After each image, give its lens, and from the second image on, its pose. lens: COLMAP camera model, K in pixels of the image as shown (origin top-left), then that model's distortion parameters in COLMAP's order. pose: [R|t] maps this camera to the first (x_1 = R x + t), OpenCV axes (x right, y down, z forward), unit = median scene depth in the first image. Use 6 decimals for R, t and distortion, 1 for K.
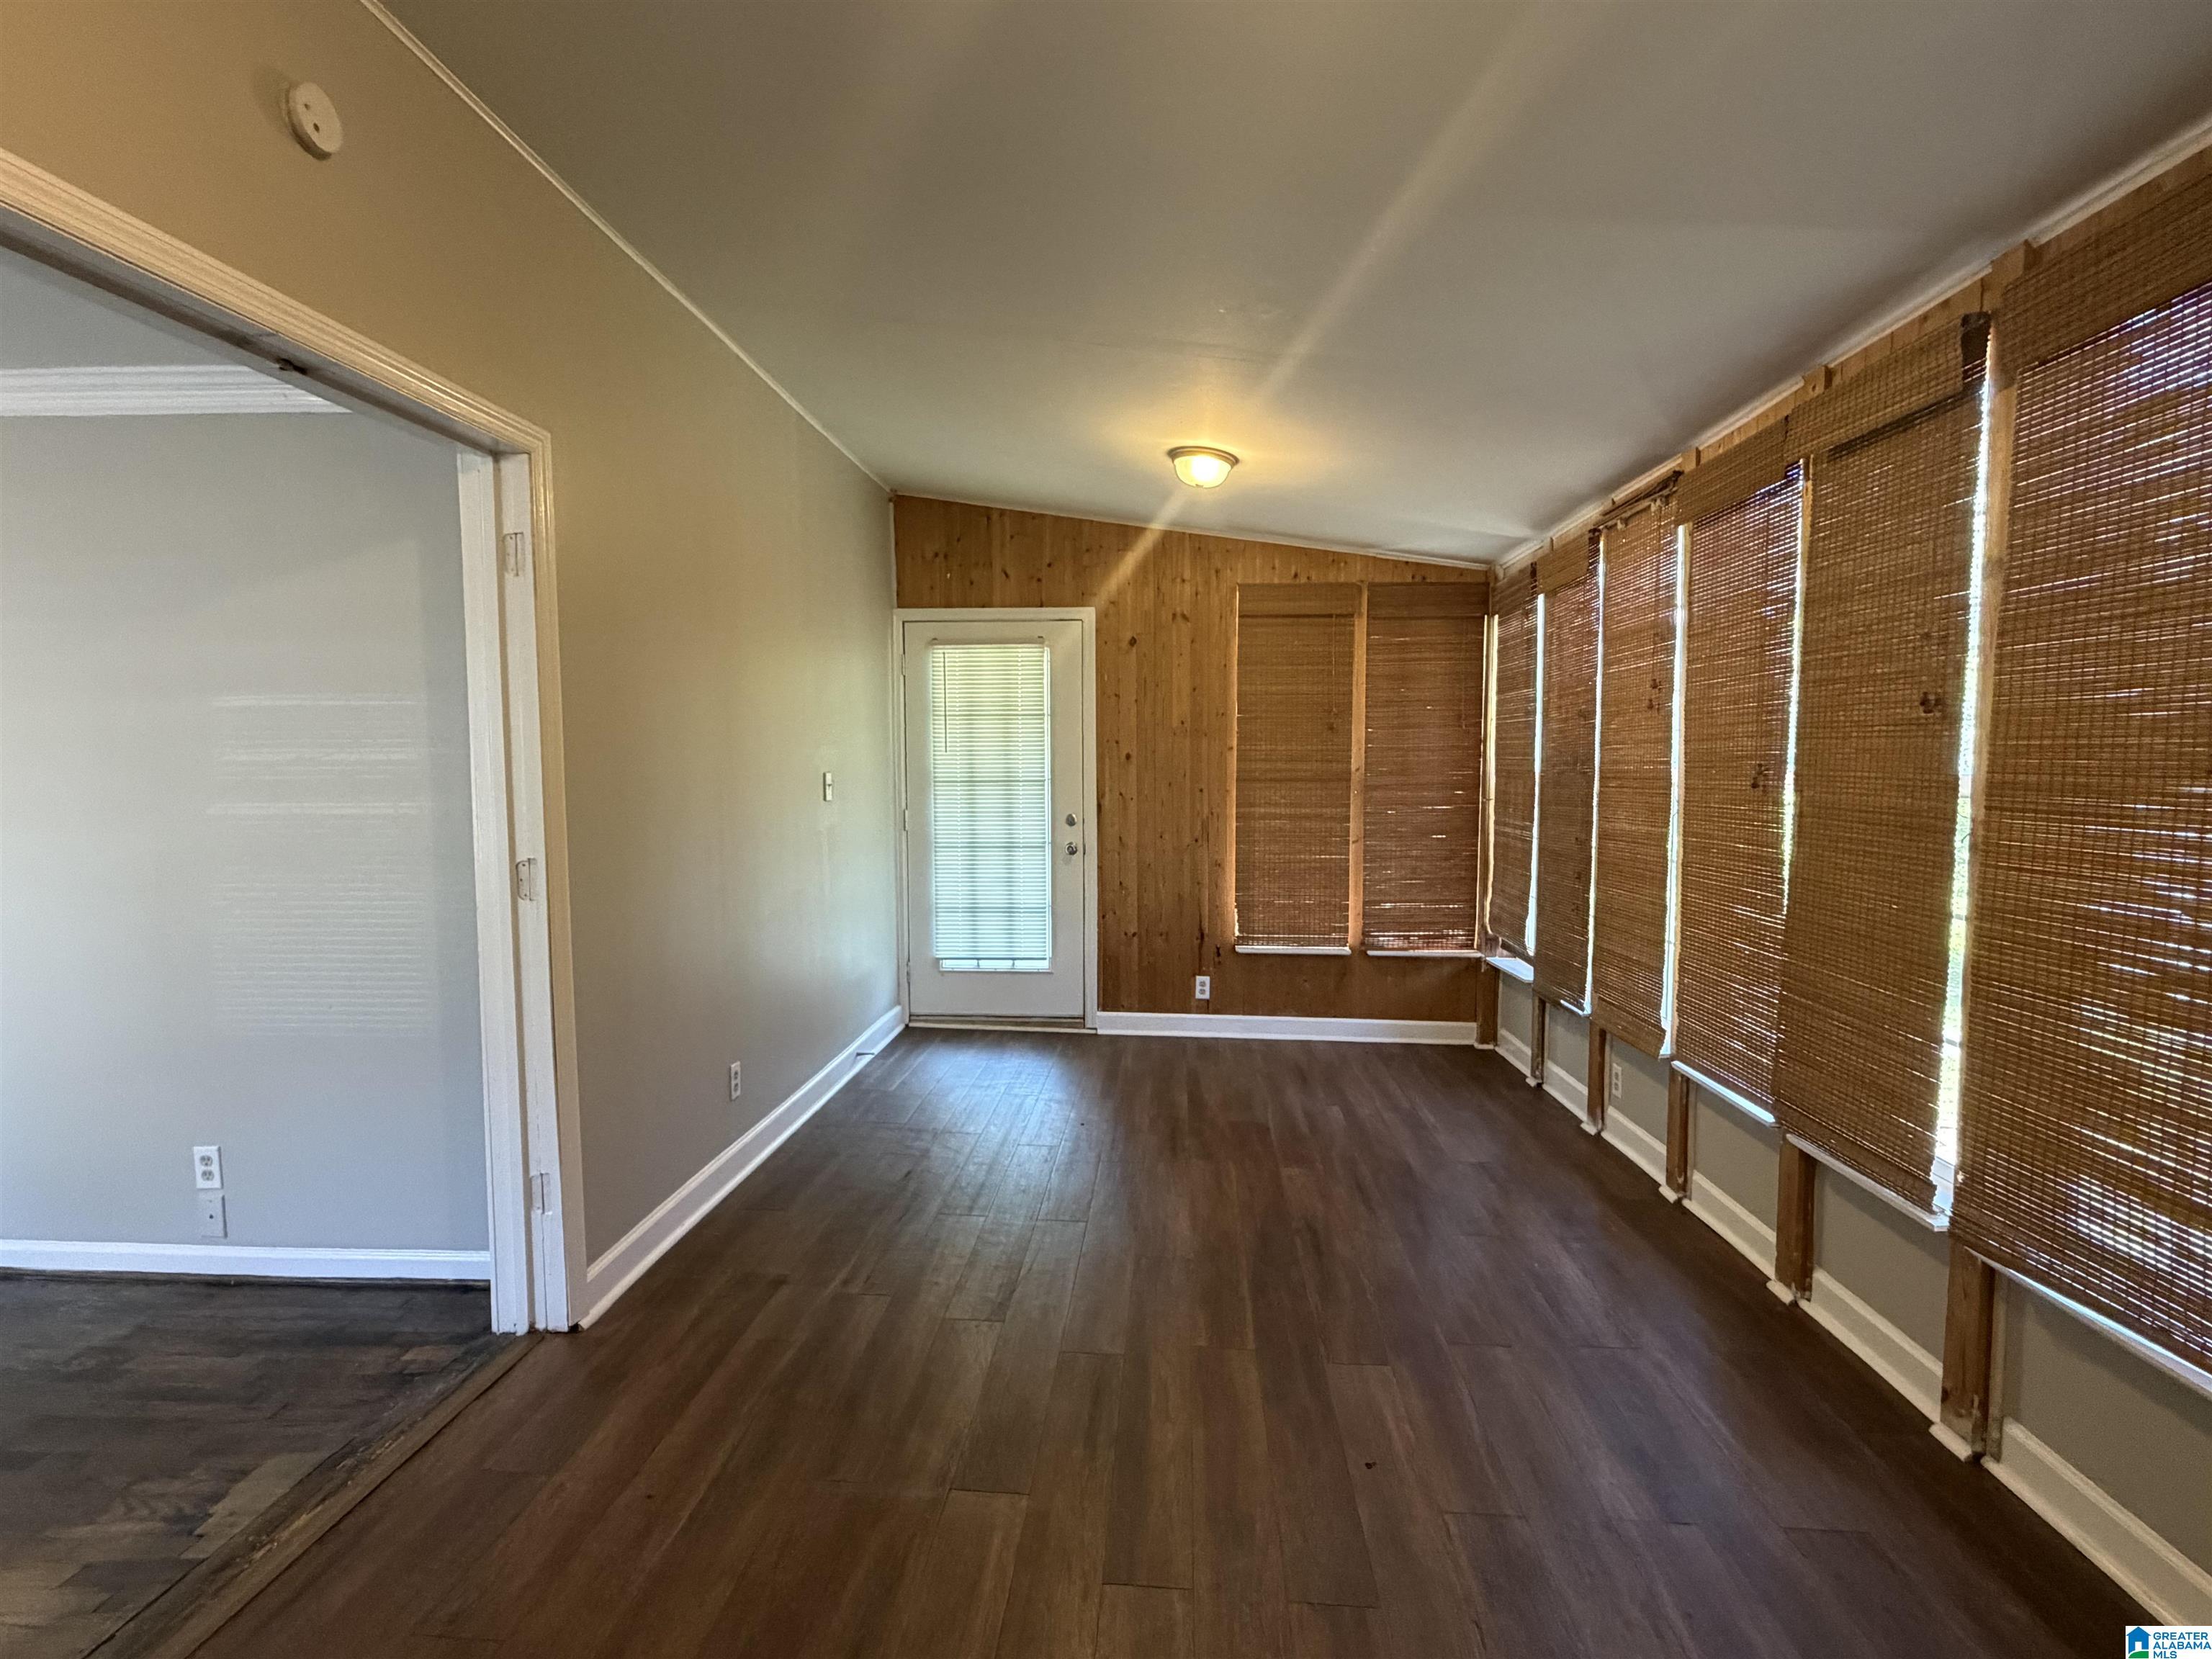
lens RADIAL K [[1095.1, 0, 1115.9], [0, 1095.1, 834.1], [0, 0, 1]] dist [-0.002721, 0.002222]
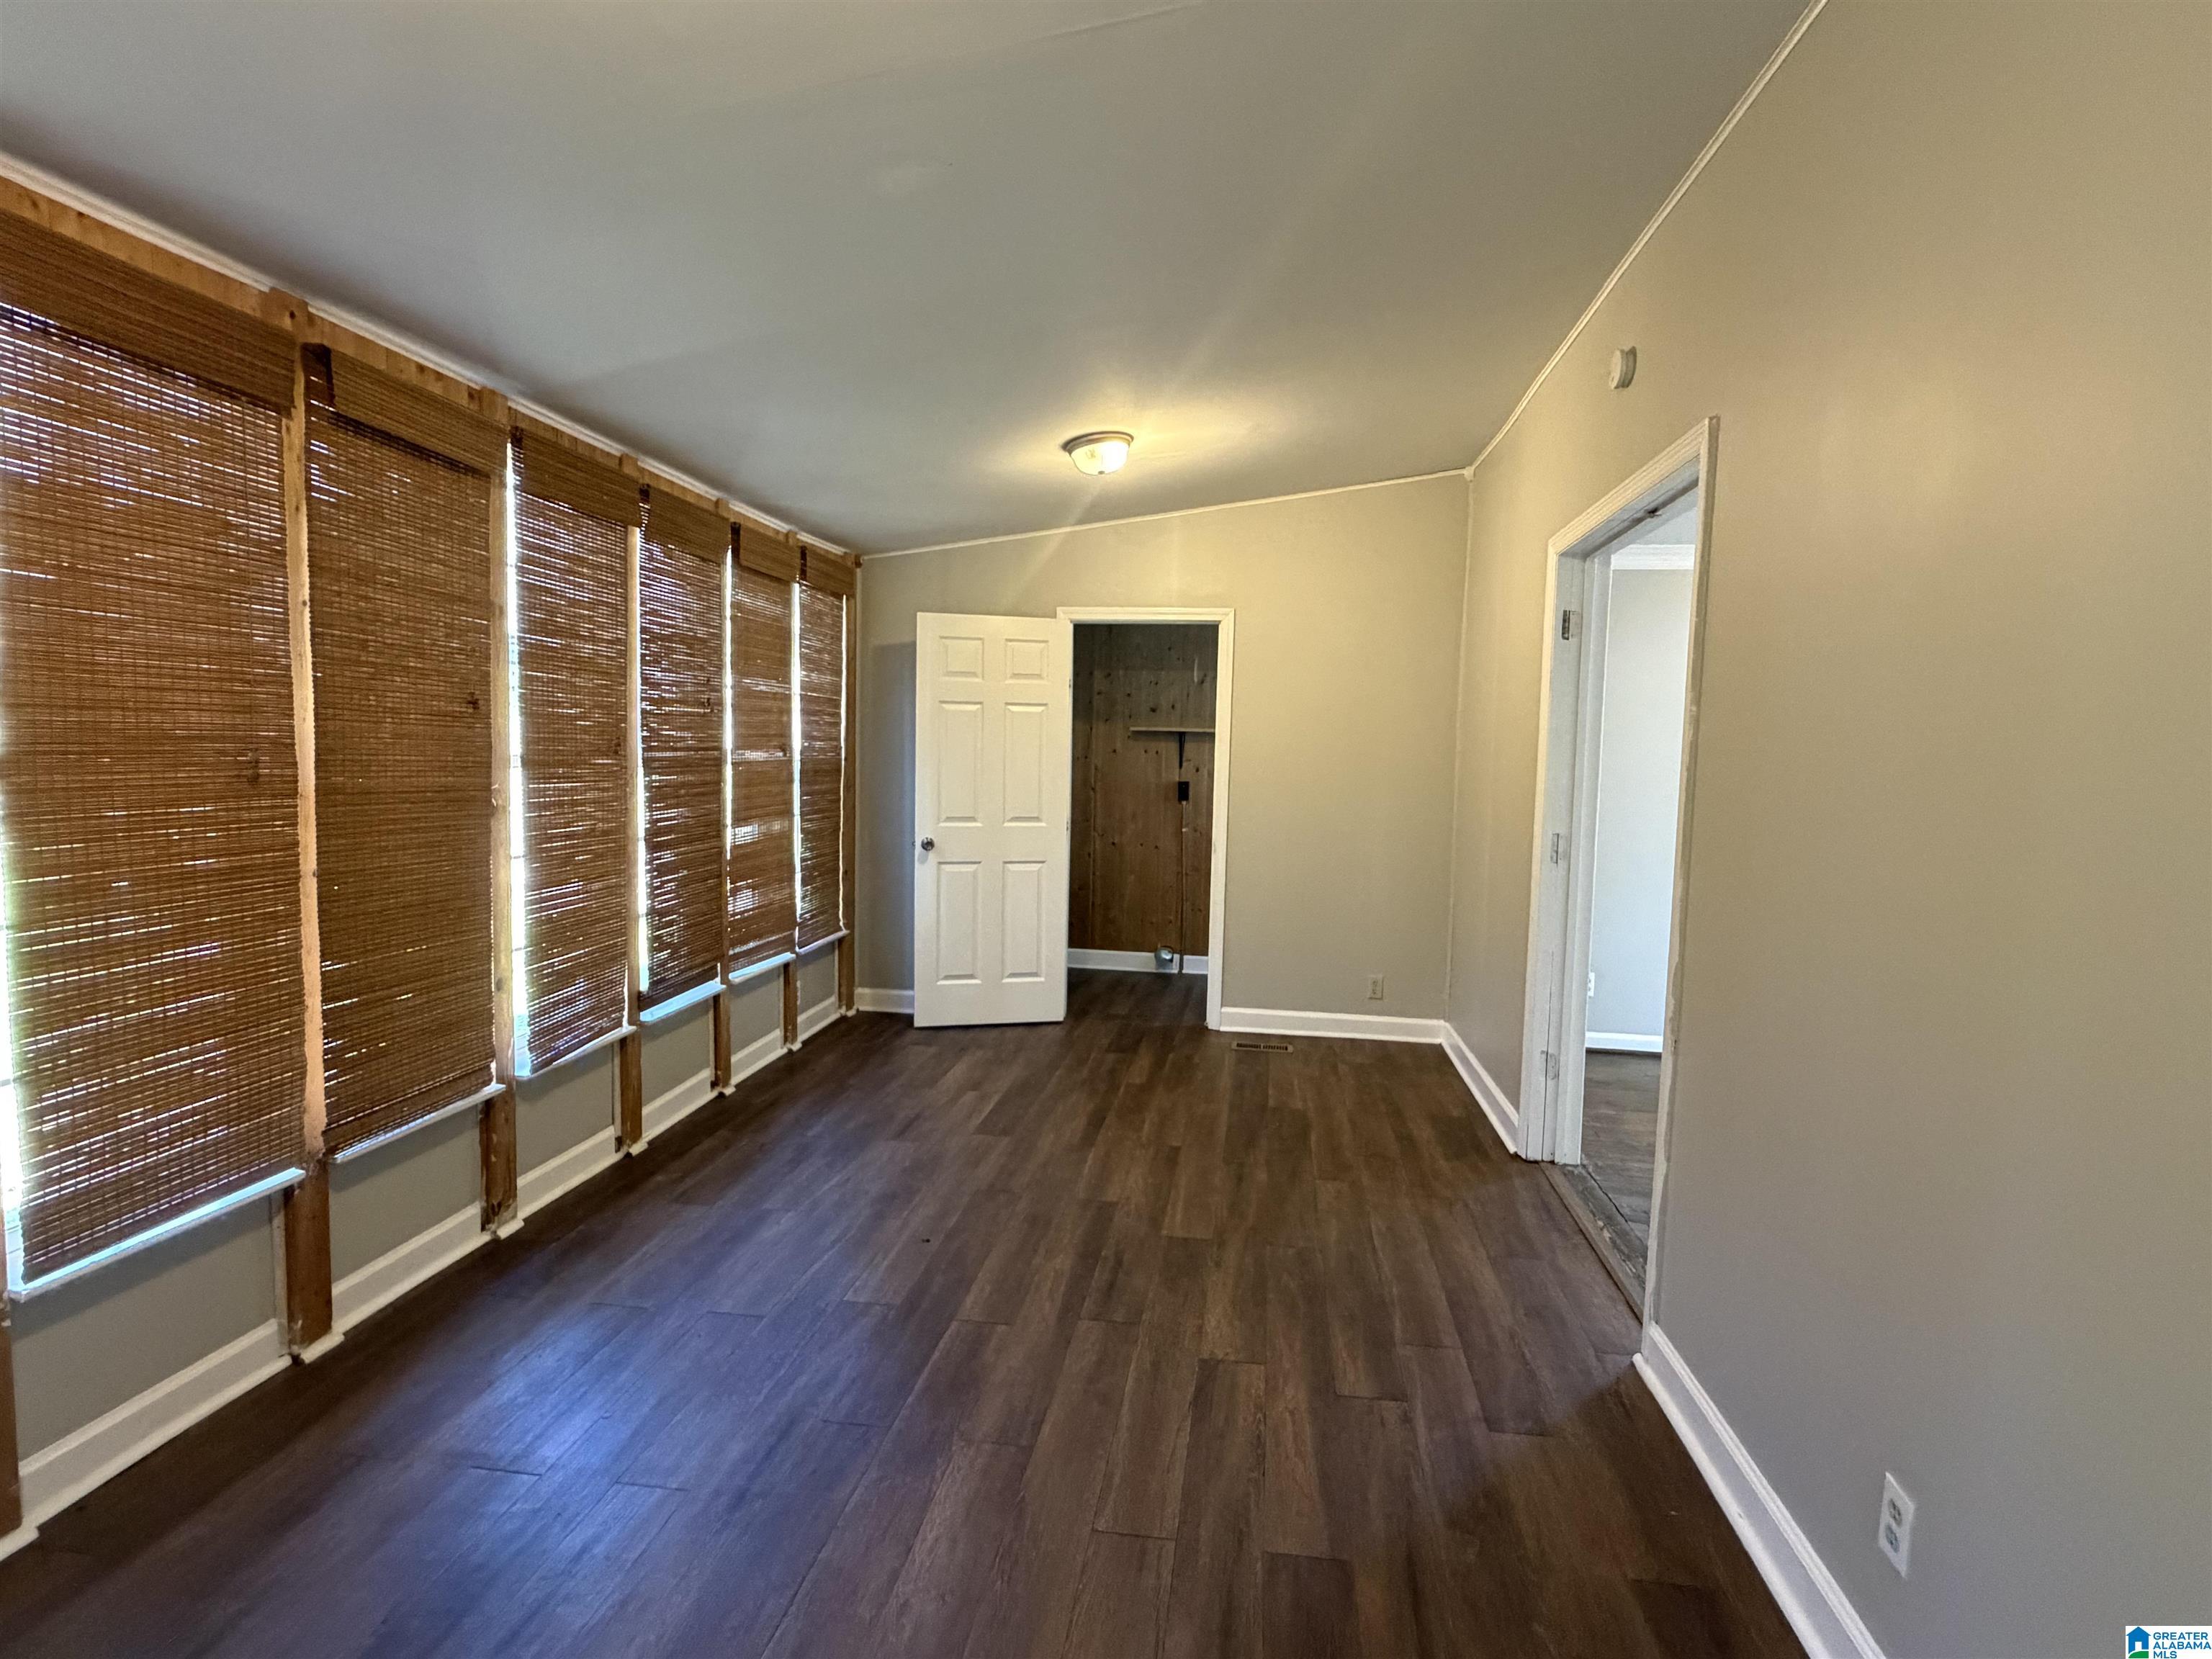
lens RADIAL K [[1095.1, 0, 1105.6], [0, 1095.1, 824.5], [0, 0, 1]] dist [-0.002721, 0.002222]
pose [[-0.995988, -0.024443, 0.086084, -0.111669], [-0.012824, 0.991030, 0.133020, -0.161854], [-0.088564, 0.131382, -0.987368, 2.293919]]
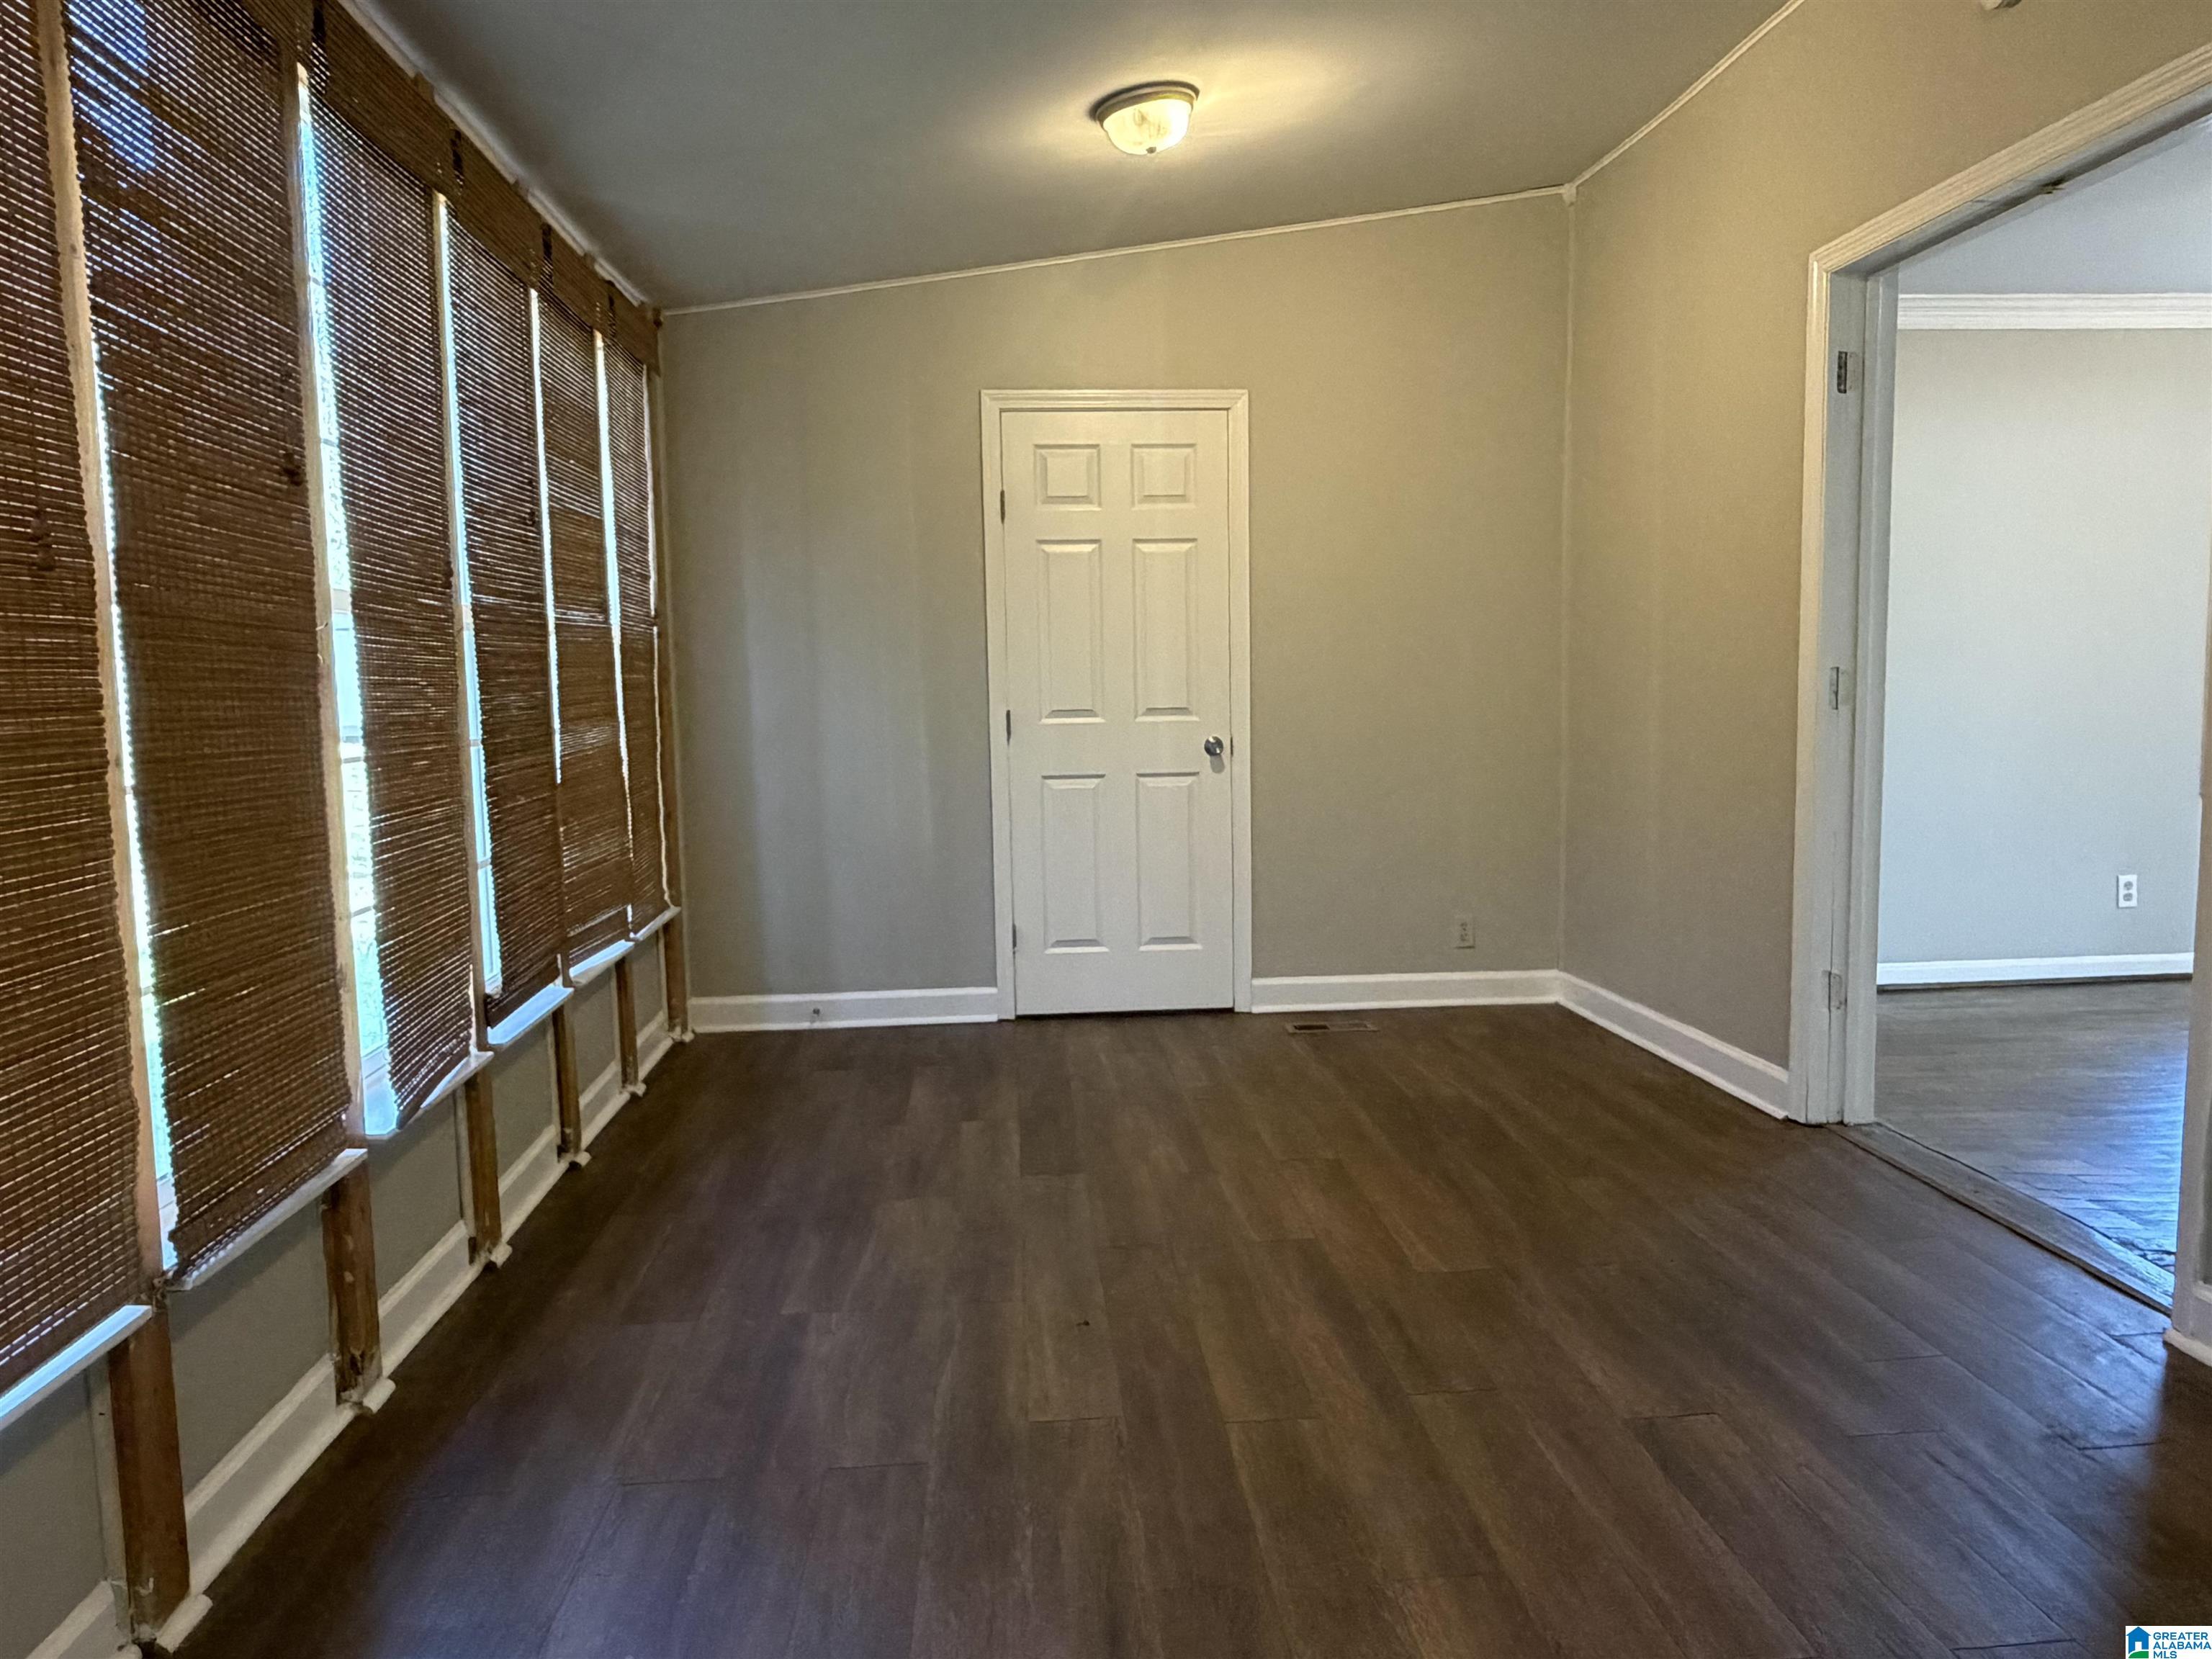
lens RADIAL K [[1561.3, 0, 1104.4], [0, 1561.3, 837.8], [0, 0, 1]] dist [0.000908, -0.004216]
pose [[-0.991589, 0.035257, -0.124534, 0.359481], [0.014185, 0.985990, 0.166199, -0.046393], [0.128649, 0.163035, -0.978197, 2.183927]]
